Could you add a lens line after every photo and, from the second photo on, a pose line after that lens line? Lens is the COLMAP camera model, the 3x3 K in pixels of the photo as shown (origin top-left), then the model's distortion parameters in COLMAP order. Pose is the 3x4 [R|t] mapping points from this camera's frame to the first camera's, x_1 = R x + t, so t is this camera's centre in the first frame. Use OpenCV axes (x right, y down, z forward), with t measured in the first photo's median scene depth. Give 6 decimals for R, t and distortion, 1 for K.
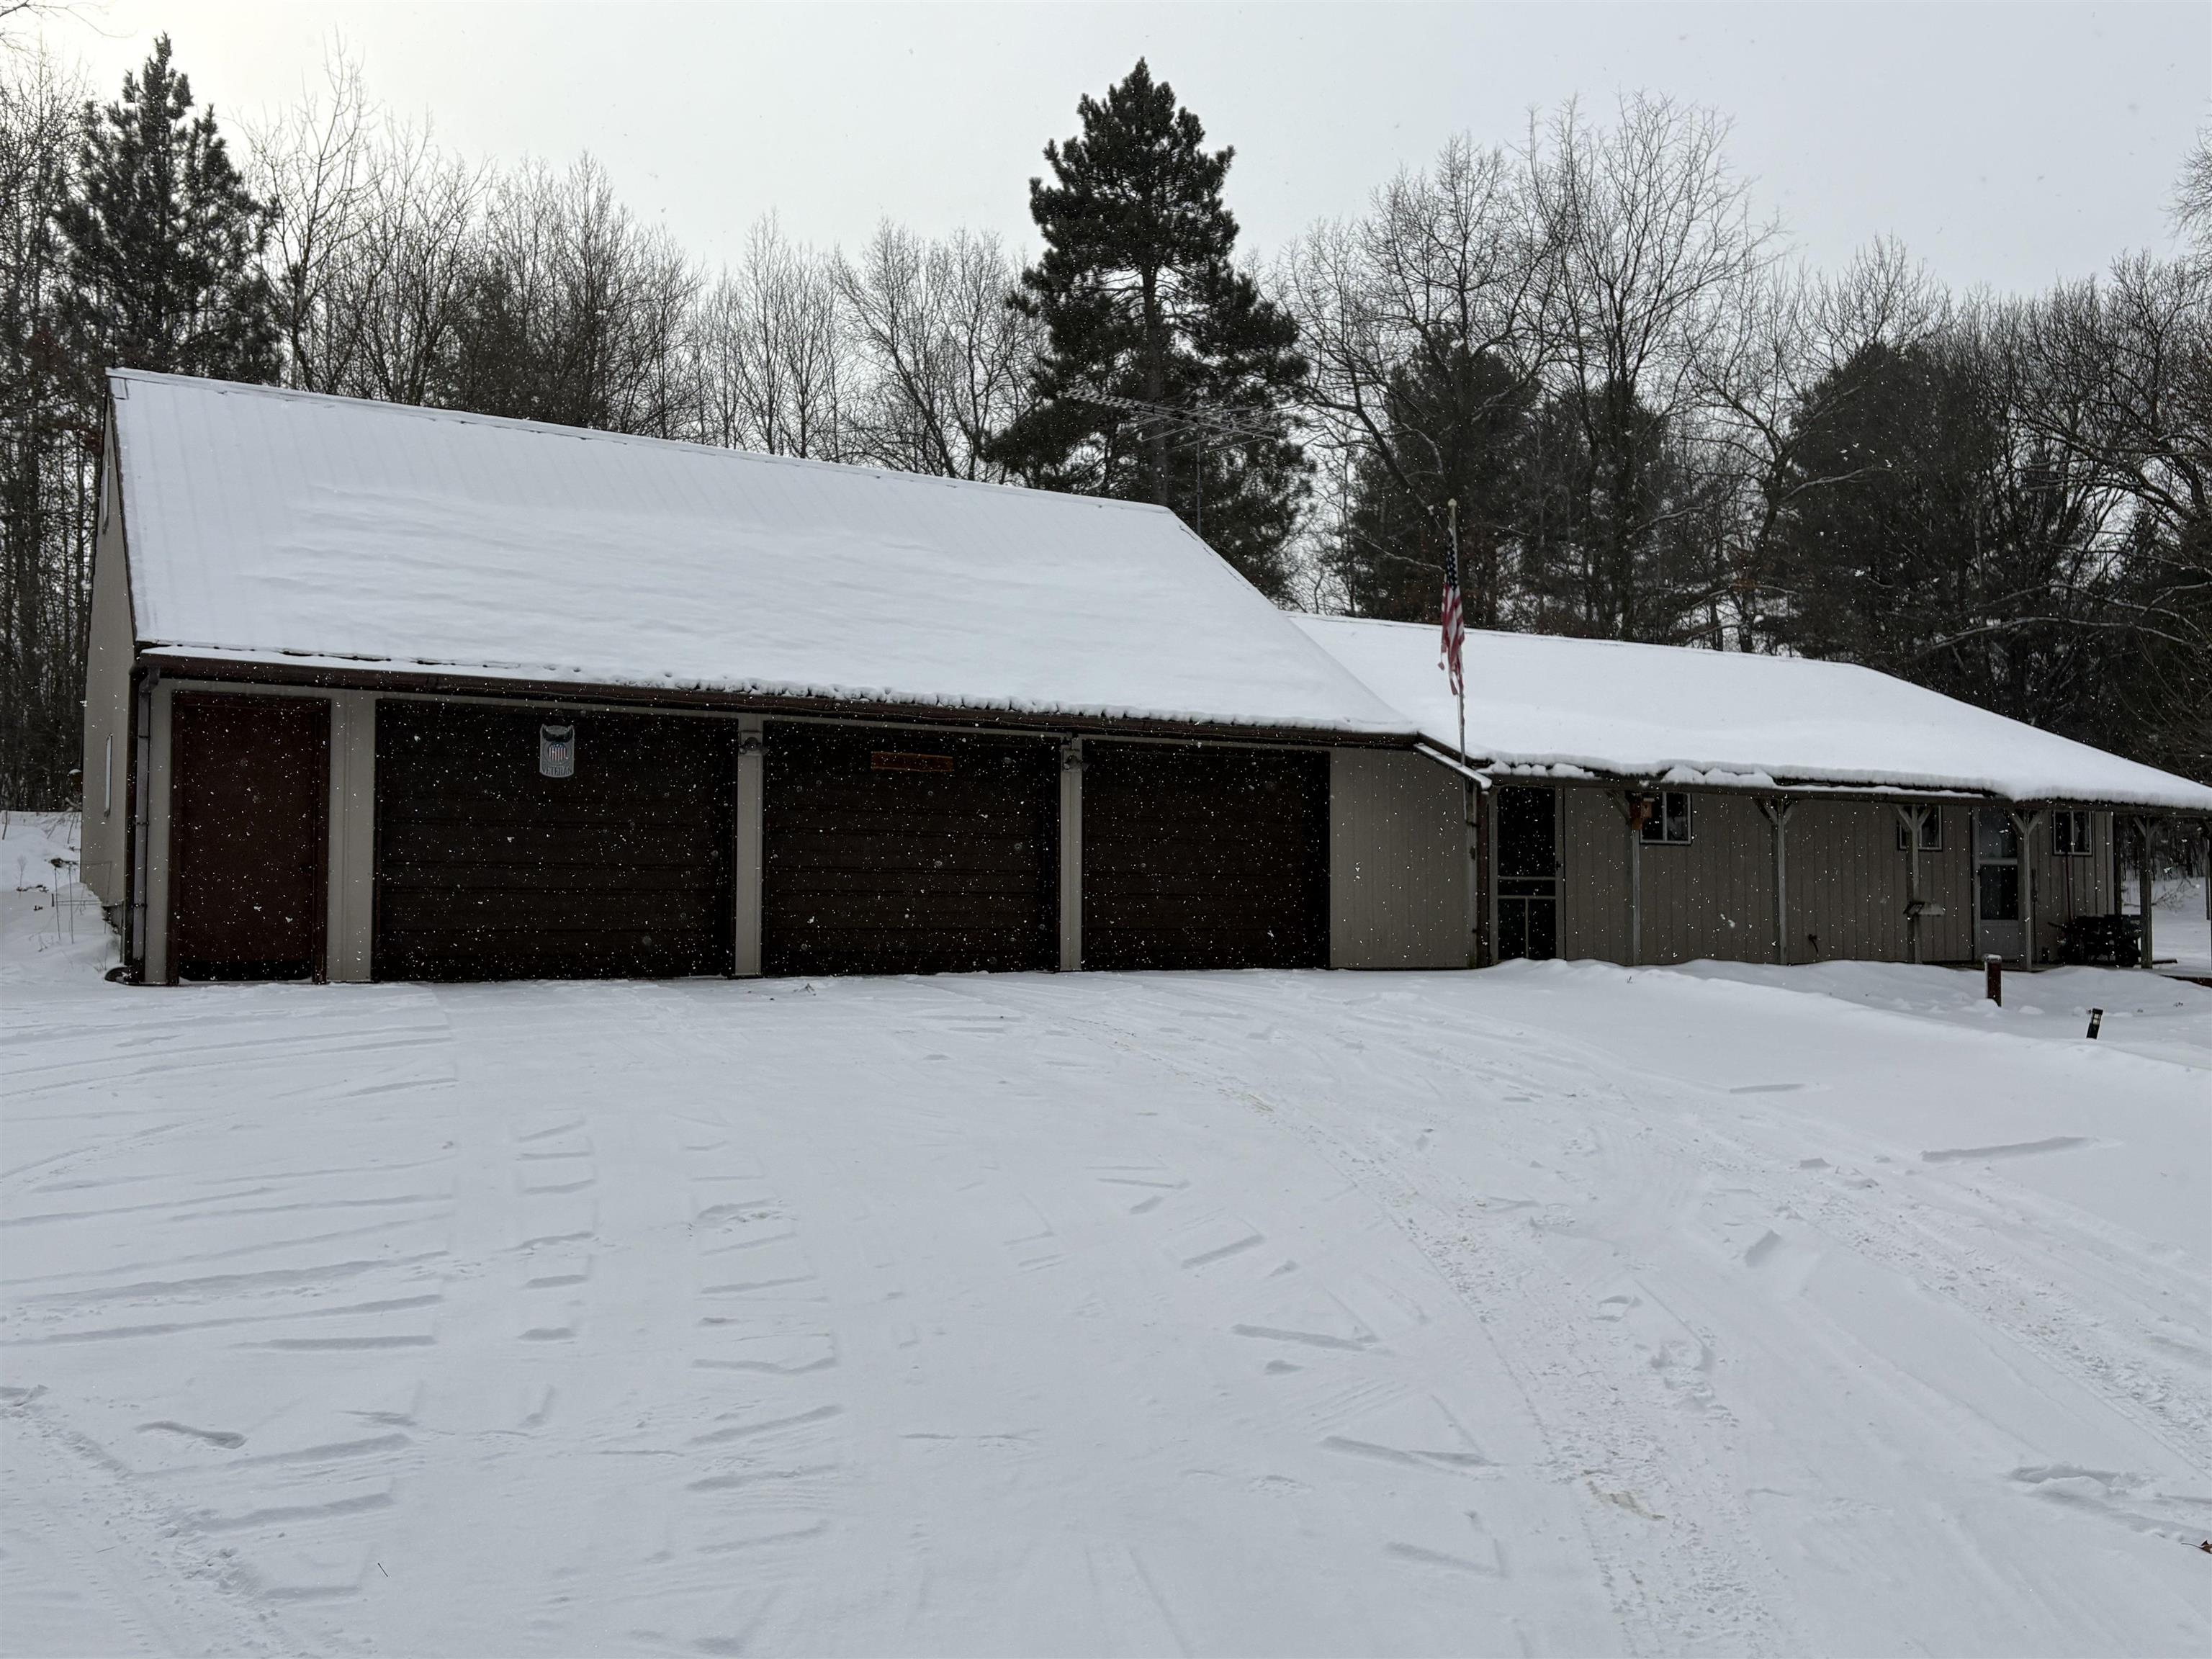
lens RADIAL K [[1945.6, 0, 1095.6], [0, 1945.6, 814.5], [0, 0, 1]] dist [0.020263, 0.010146]
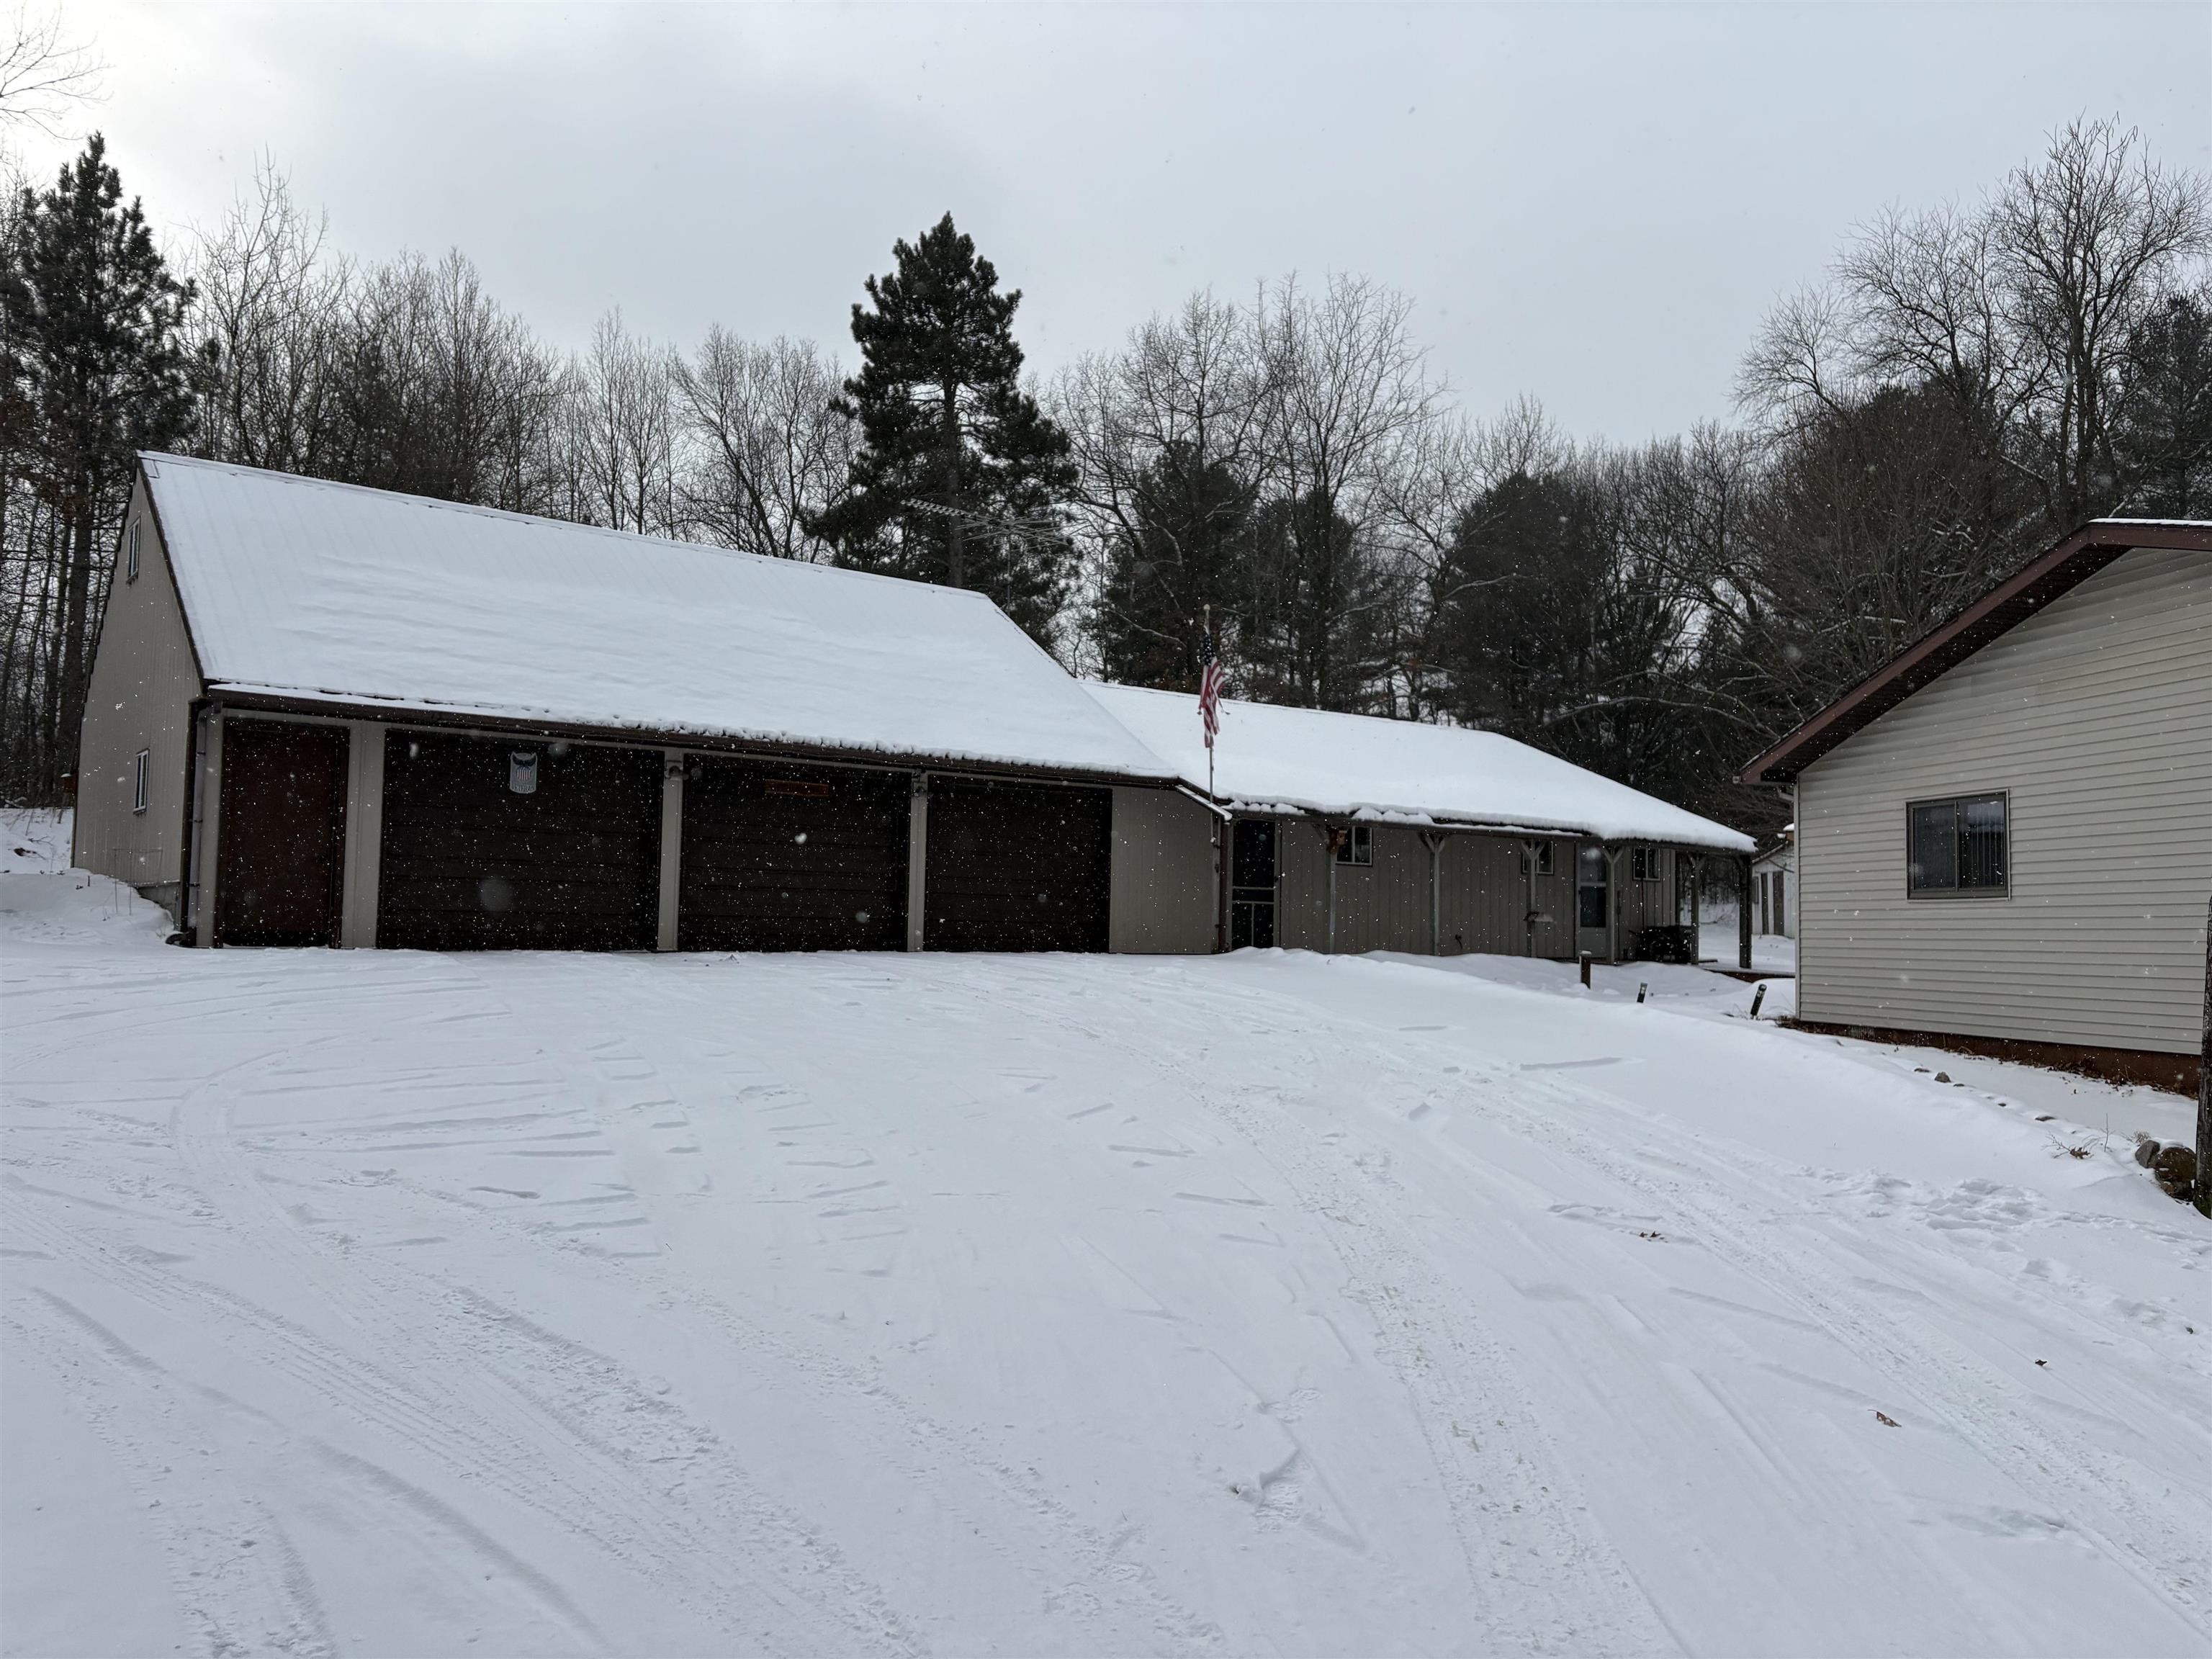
lens RADIAL K [[1668.9, 0, 1097.9], [0, 1668.9, 819.7], [0, 0, 1]] dist [0.052446, -0.049751]
pose [[0.990406, 0.025471, 0.135819, -0.034108], [-0.024170, 0.999645, -0.011216, 0.001004], [-0.136056, 0.007826, 0.990670, -0.099483]]
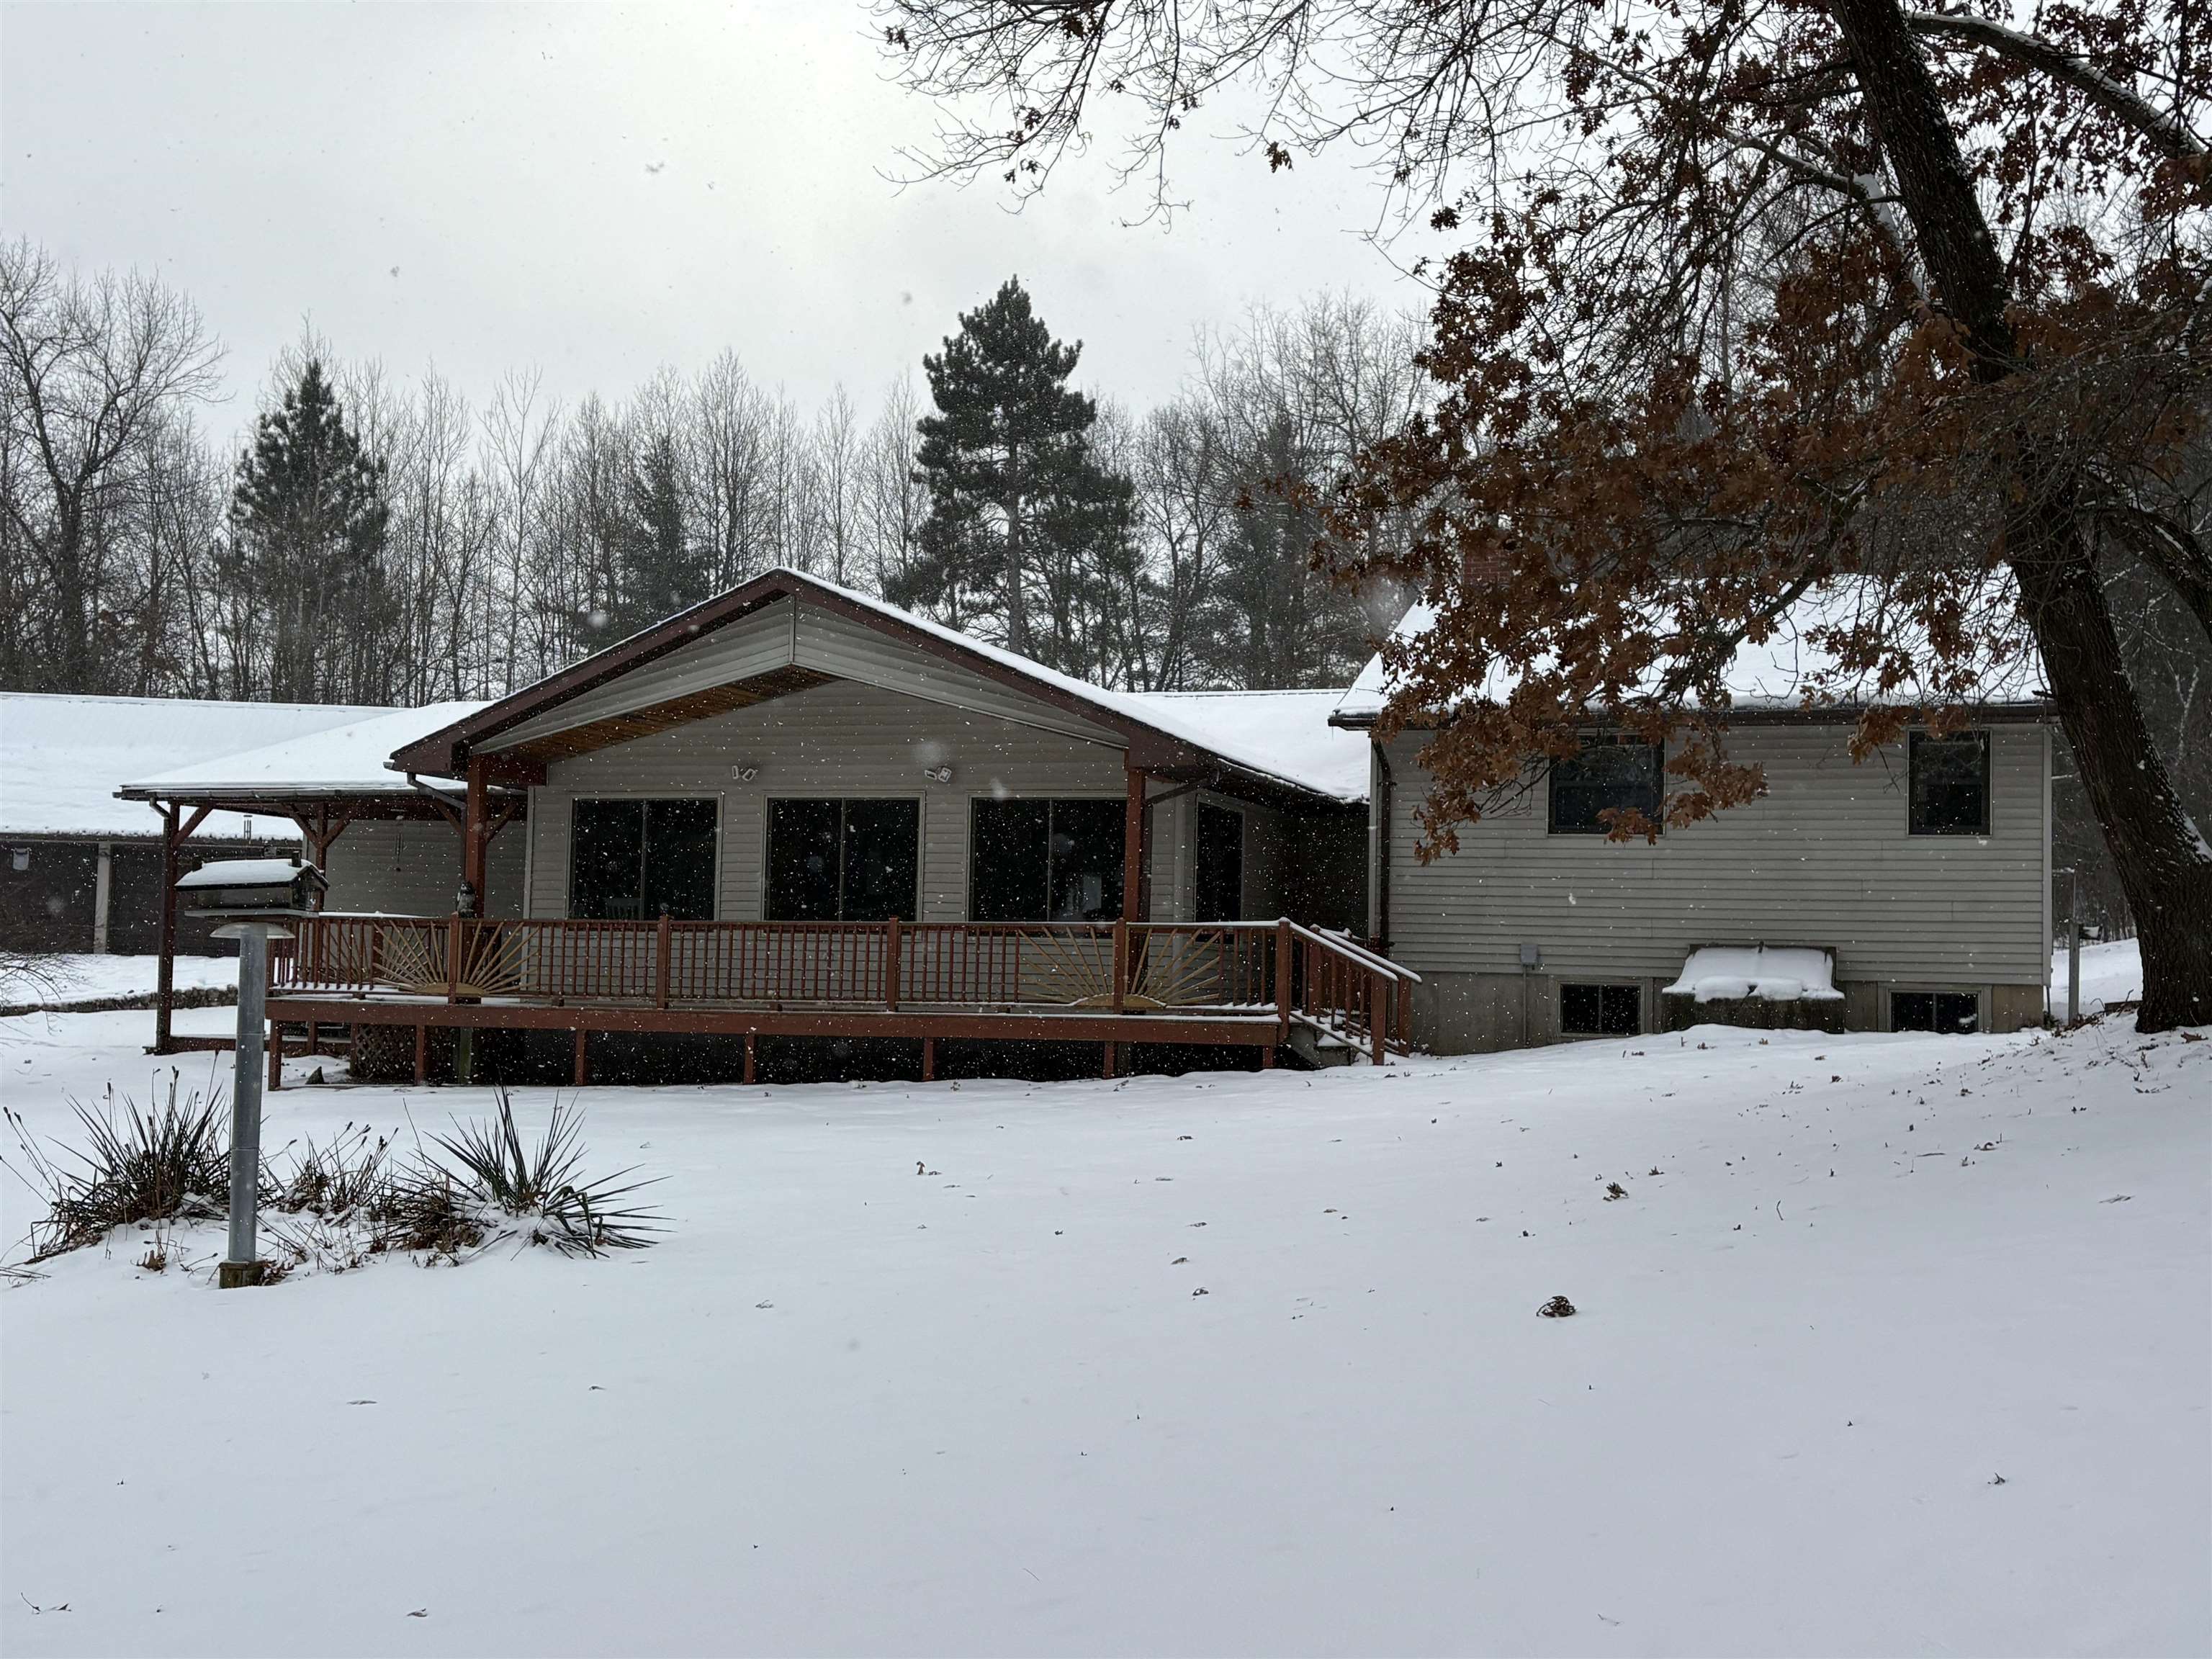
lens RADIAL K [[2337.3, 0, 1107.4], [0, 2337.3, 830.0], [0, 0, 1]] dist [0.103929, 0.000000]
pose [[0.922683, 0.001945, -0.385554, 1.440471], [-0.004540, 0.999973, -0.005820, -0.038301], [0.385533, 0.007121, 0.922667, -0.834381]]
